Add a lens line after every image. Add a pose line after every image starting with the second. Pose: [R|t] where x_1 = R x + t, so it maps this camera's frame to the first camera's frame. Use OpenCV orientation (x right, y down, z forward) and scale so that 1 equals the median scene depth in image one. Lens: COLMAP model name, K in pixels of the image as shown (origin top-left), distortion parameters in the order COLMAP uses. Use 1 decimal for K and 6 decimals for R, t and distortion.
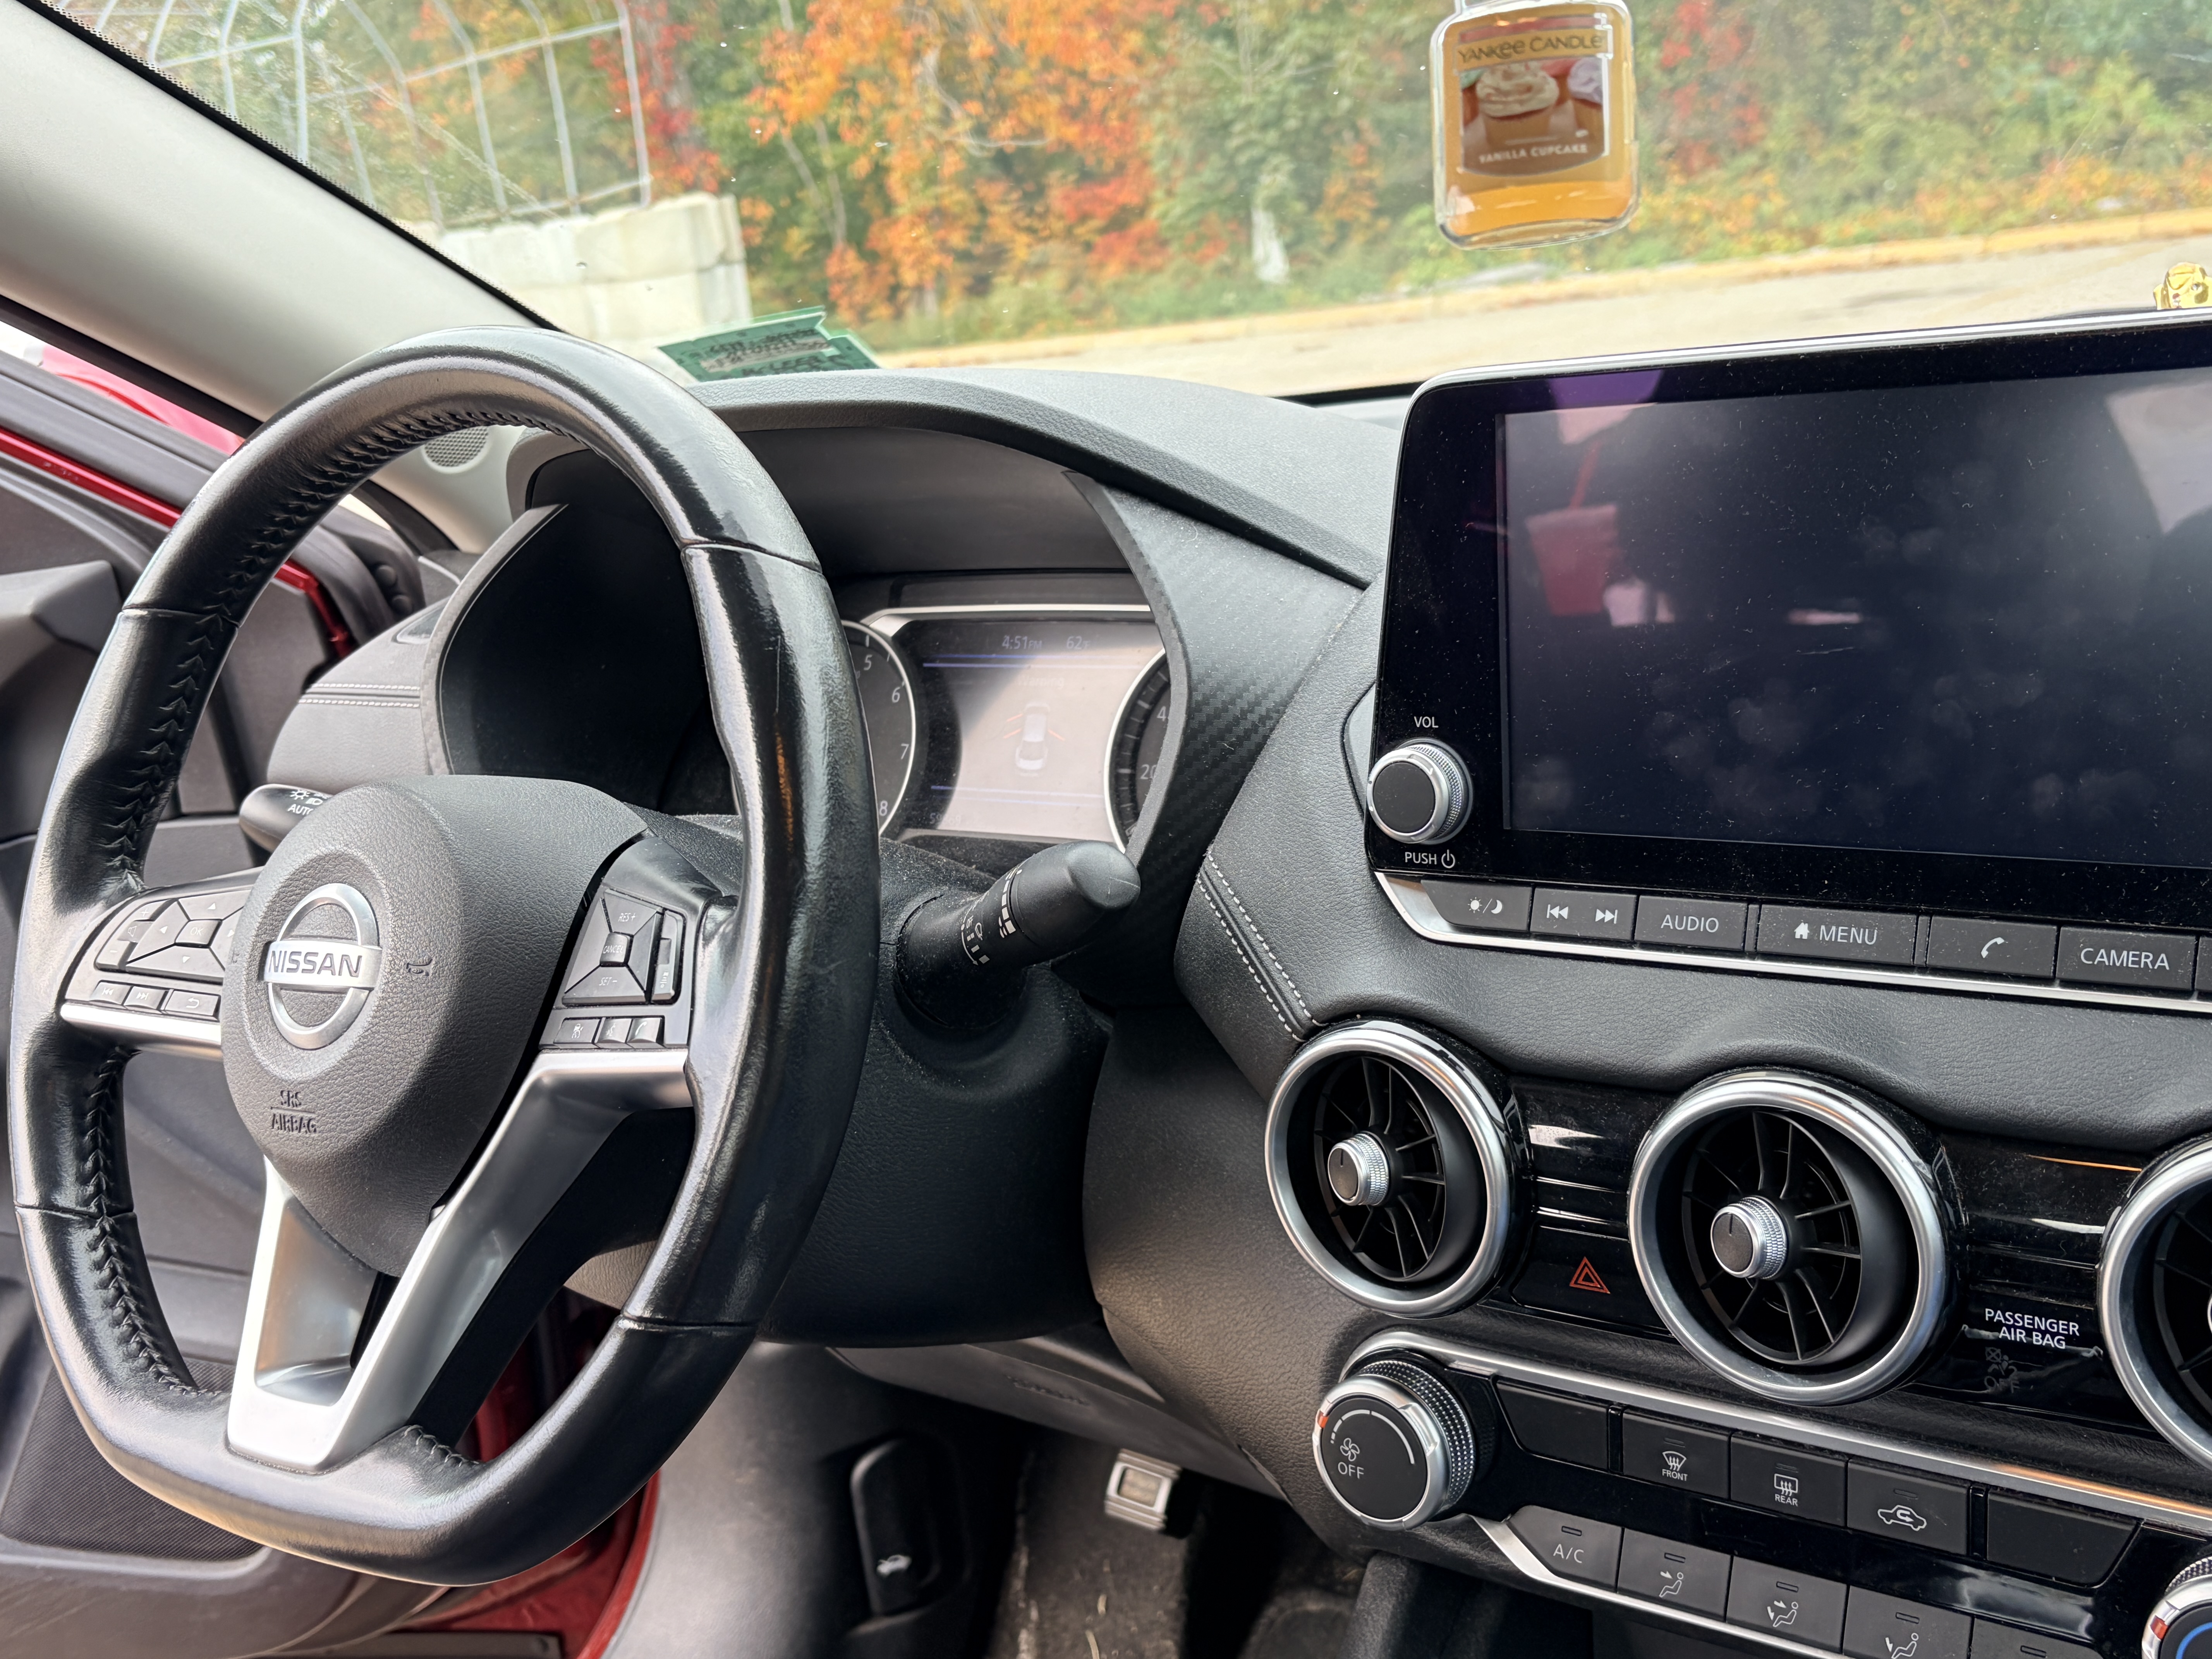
lens RADIAL K [[2405.7, 0, 1106.0], [0, 2405.7, 829.5], [0, 0, 1]] dist [0.020173, -0.023880]
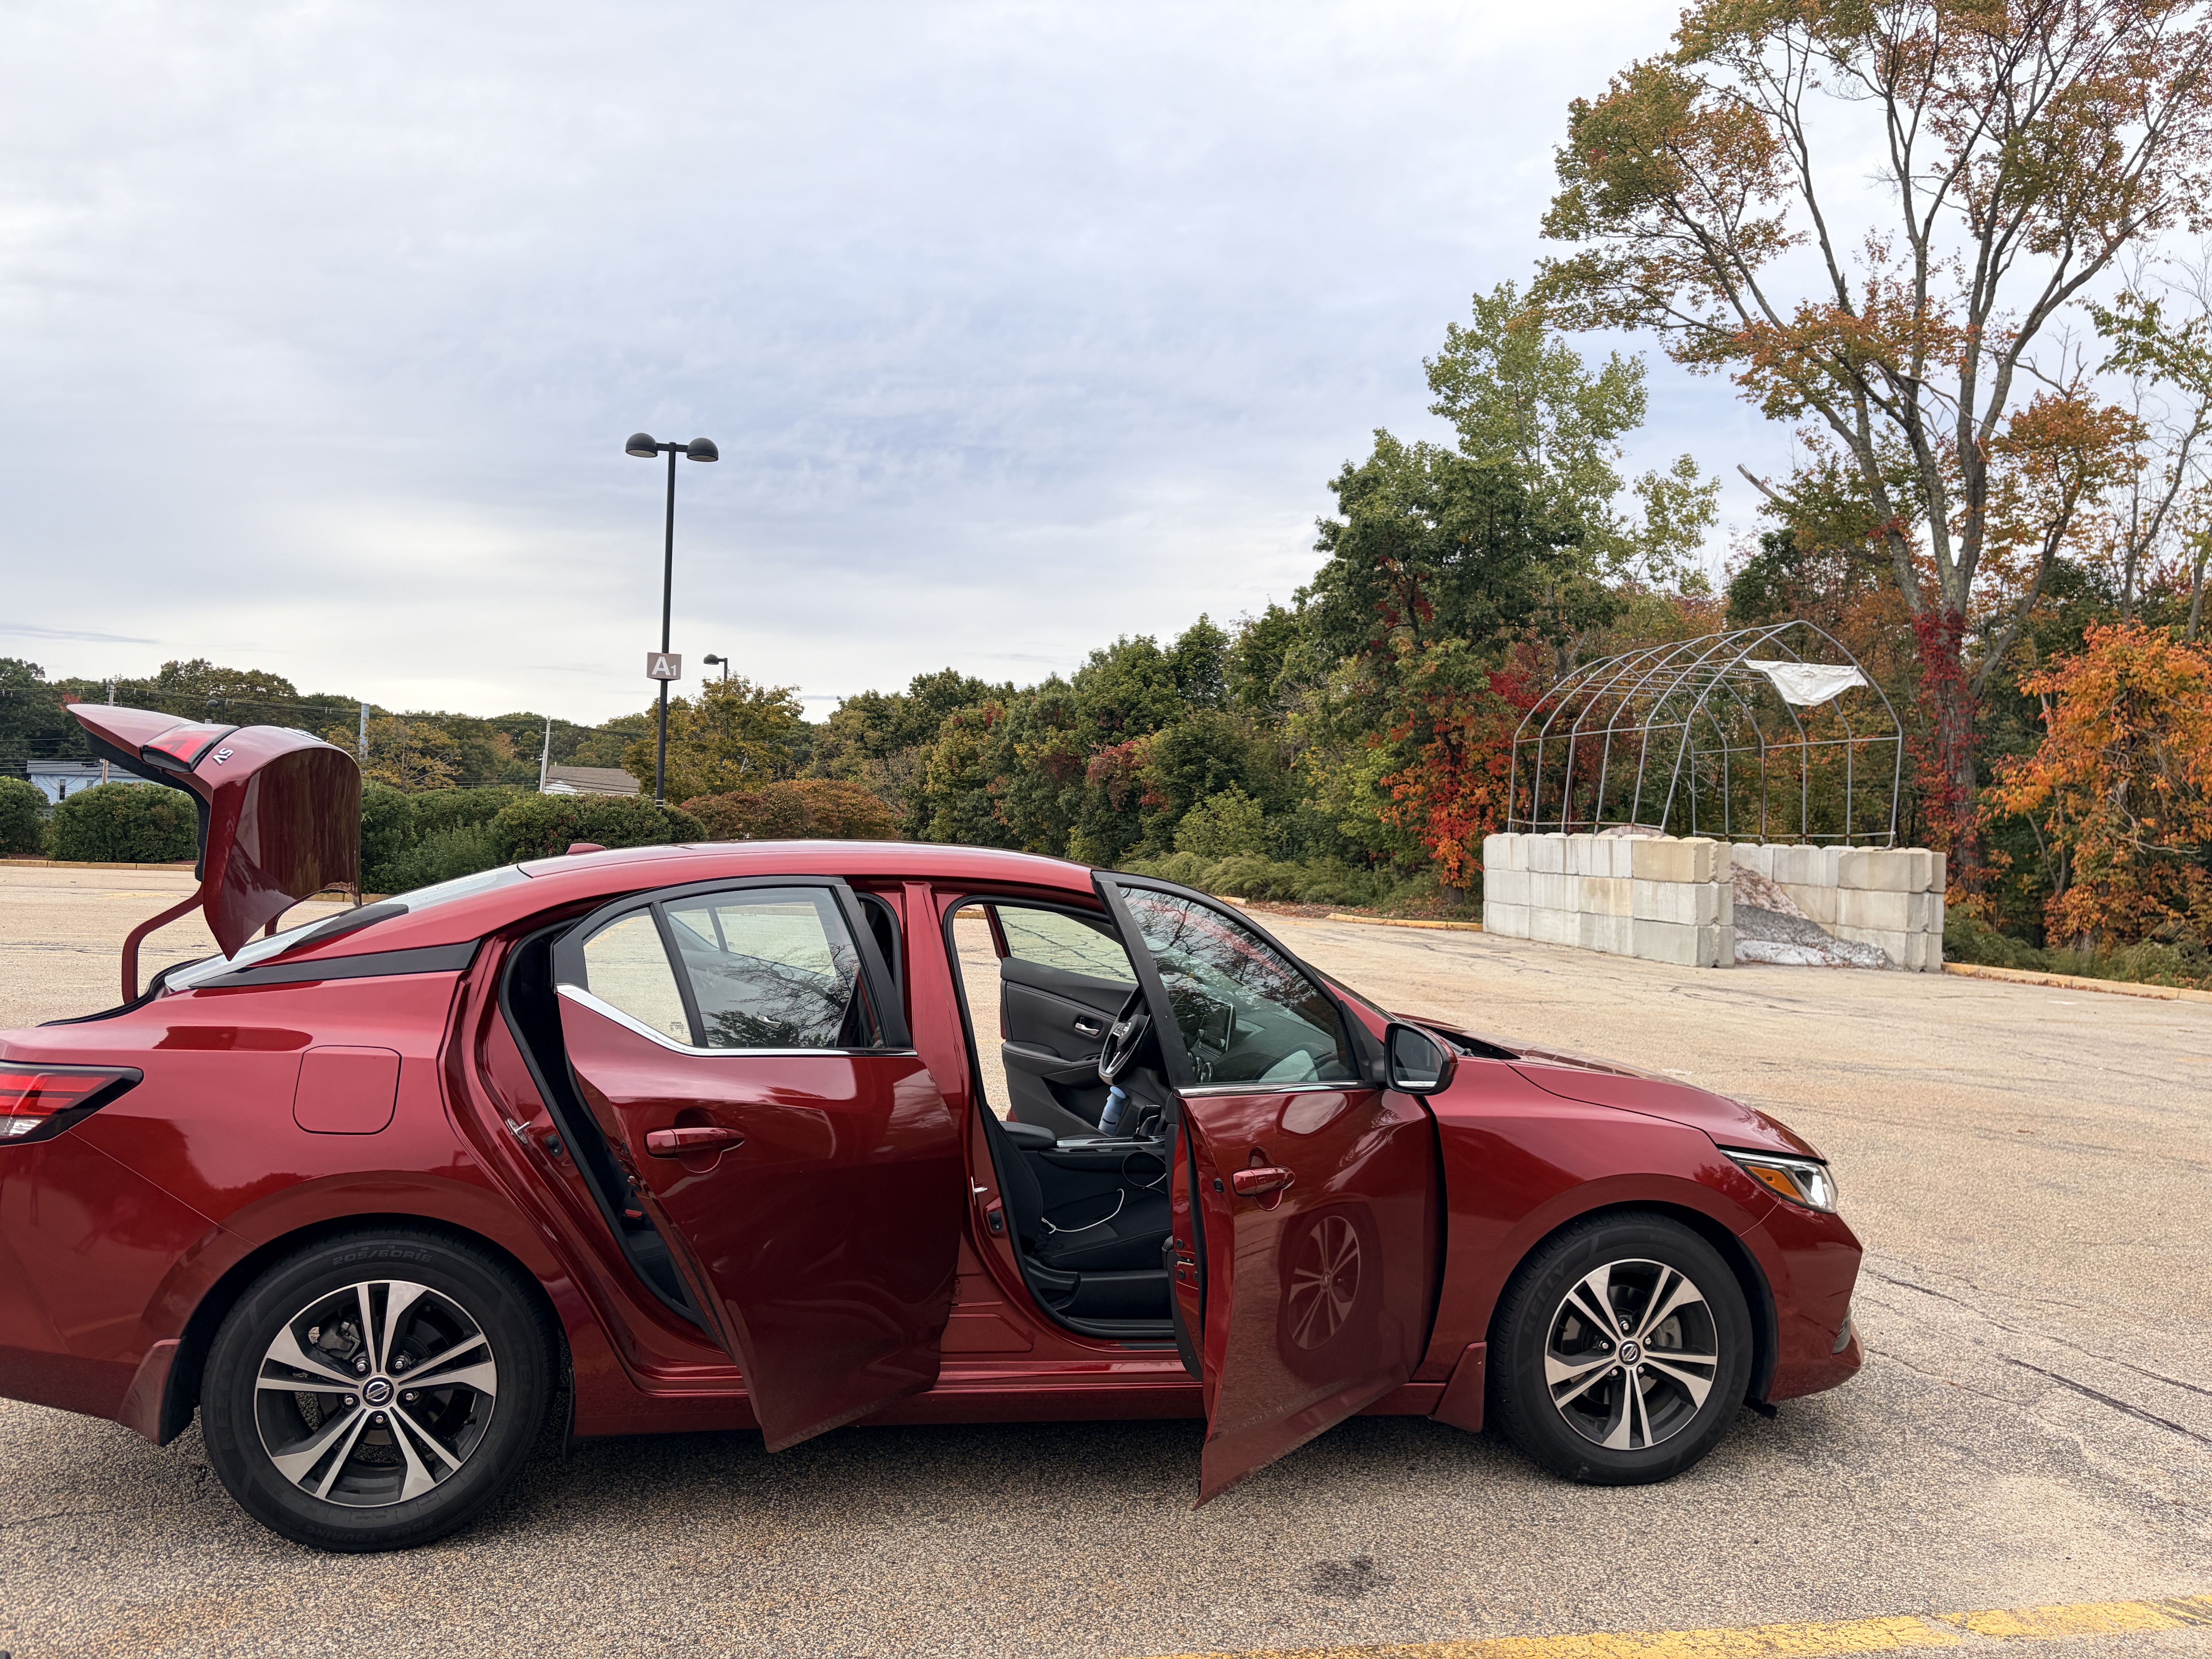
lens RADIAL K [[1697.4, 0, 1119.6], [0, 1697.4, 828.1], [0, 0, 1]] dist [0.019715, 0.029285]
pose [[0.760023, 0.161198, -0.629587, 2.953175], [-0.294625, 0.948944, -0.112699, 0.043024], [0.579276, 0.271146, 0.768713, -3.486831]]
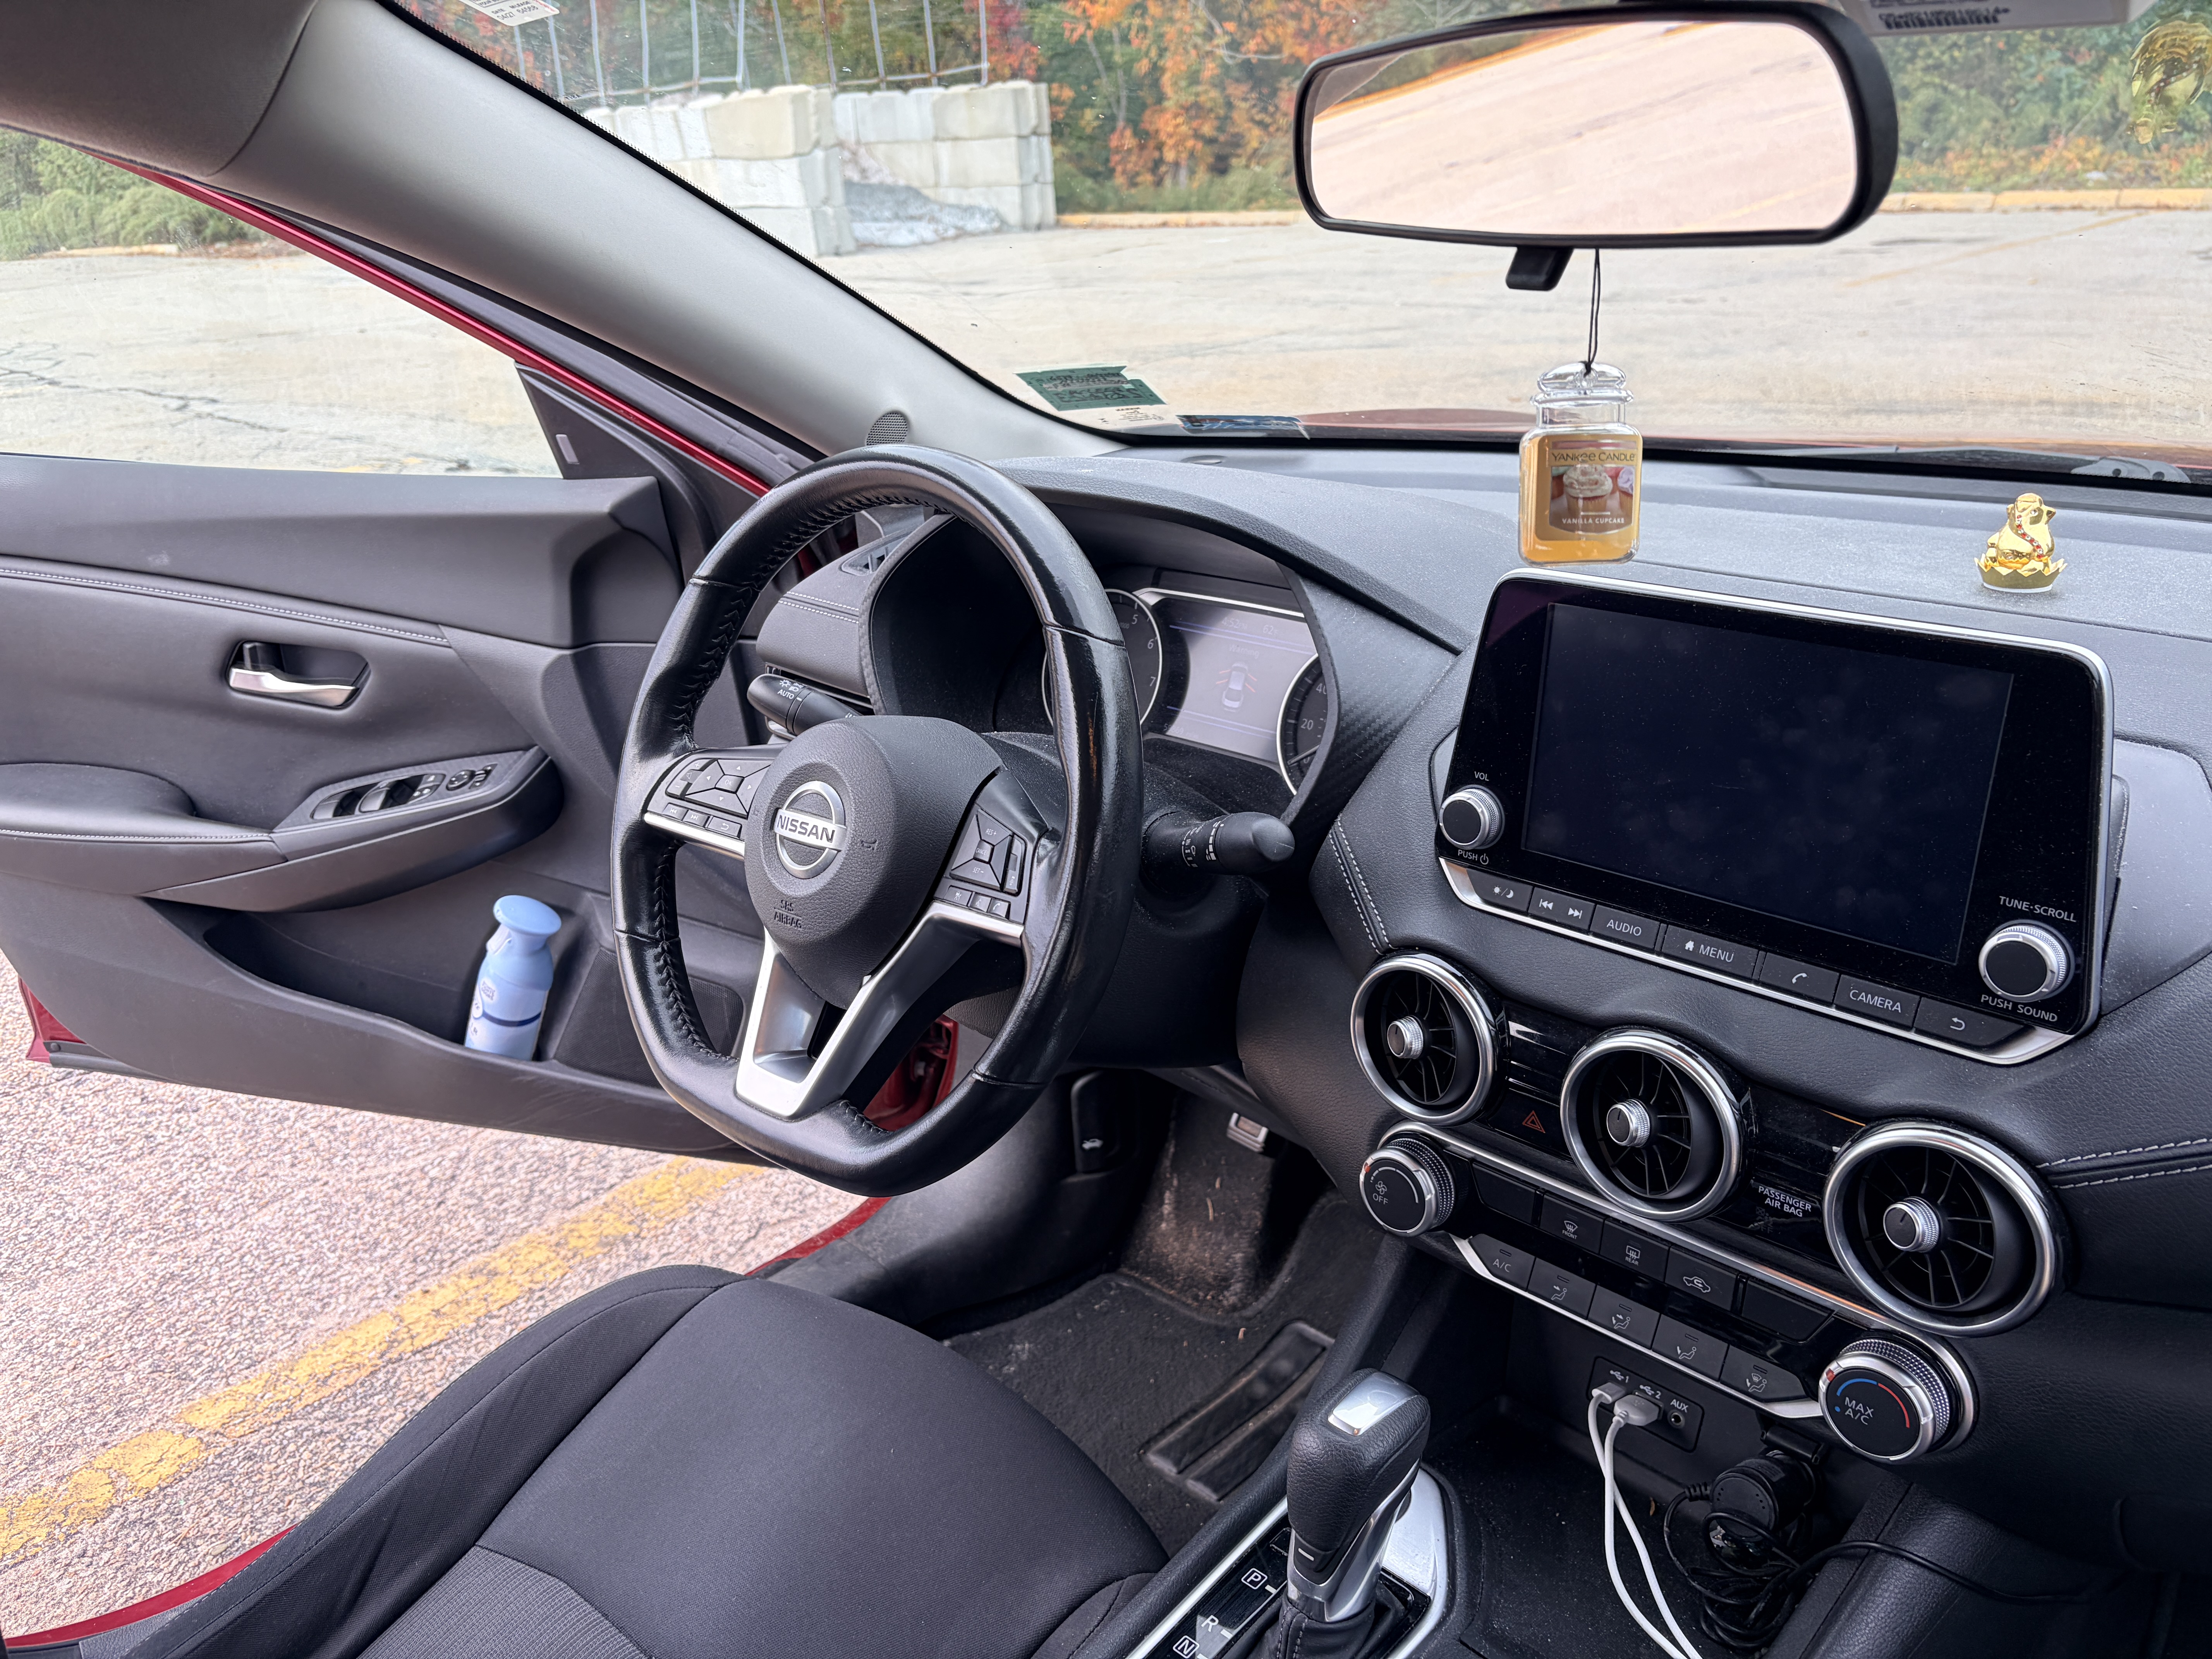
lens RADIAL K [[1697.4, 0, 1119.6], [0, 1697.4, 828.1], [0, 0, 1]] dist [0.019715, 0.029285]
pose [[0.991510, 0.109434, -0.070223, -0.019022], [-0.097345, 0.982777, 0.157078, -0.118398], [0.086203, -0.148908, 0.985086, -0.120692]]
